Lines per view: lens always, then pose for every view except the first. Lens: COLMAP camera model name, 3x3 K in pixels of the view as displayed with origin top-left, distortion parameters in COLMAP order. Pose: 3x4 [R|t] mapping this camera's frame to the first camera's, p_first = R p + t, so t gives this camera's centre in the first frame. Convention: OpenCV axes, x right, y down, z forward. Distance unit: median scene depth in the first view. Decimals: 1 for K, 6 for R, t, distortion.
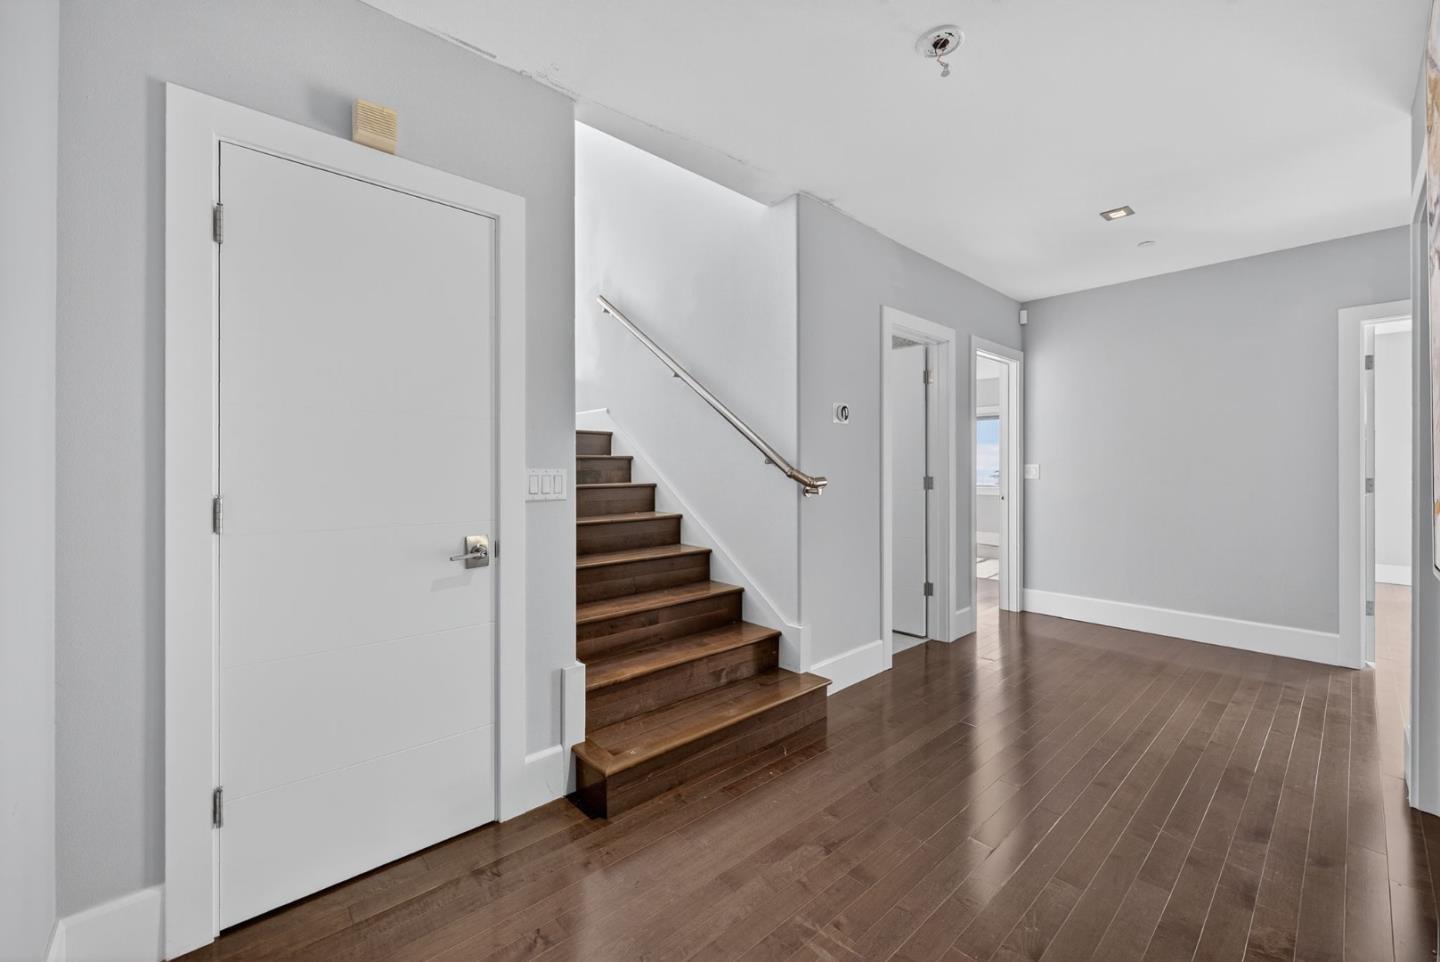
lens RADIAL K [[570.4, 0, 709.5], [0, 570.4, 470.2], [0, 0, 1]] dist [-0.001886, -0.000252]
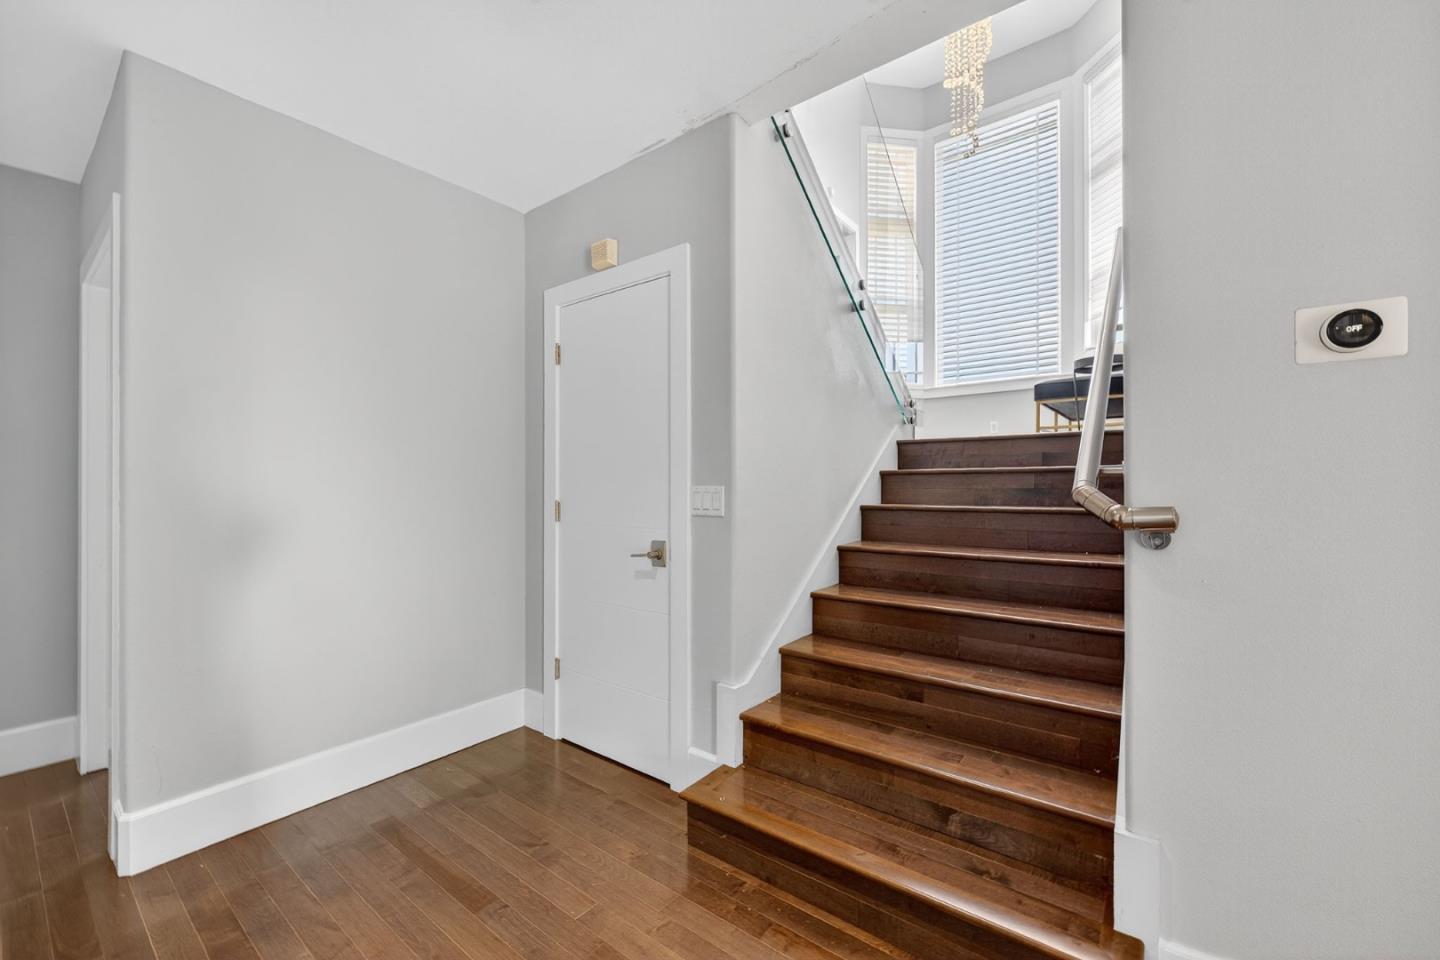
lens RADIAL K [[570.4, 0, 709.1], [0, 570.4, 485.0], [0, 0, 1]] dist [-0.001886, -0.000252]
pose [[0.197296, 0.003121, -0.980339, 0.653929], [-0.003923, 0.999989, 0.002394, -0.006189], [0.980336, 0.003374, 0.197306, 0.696455]]
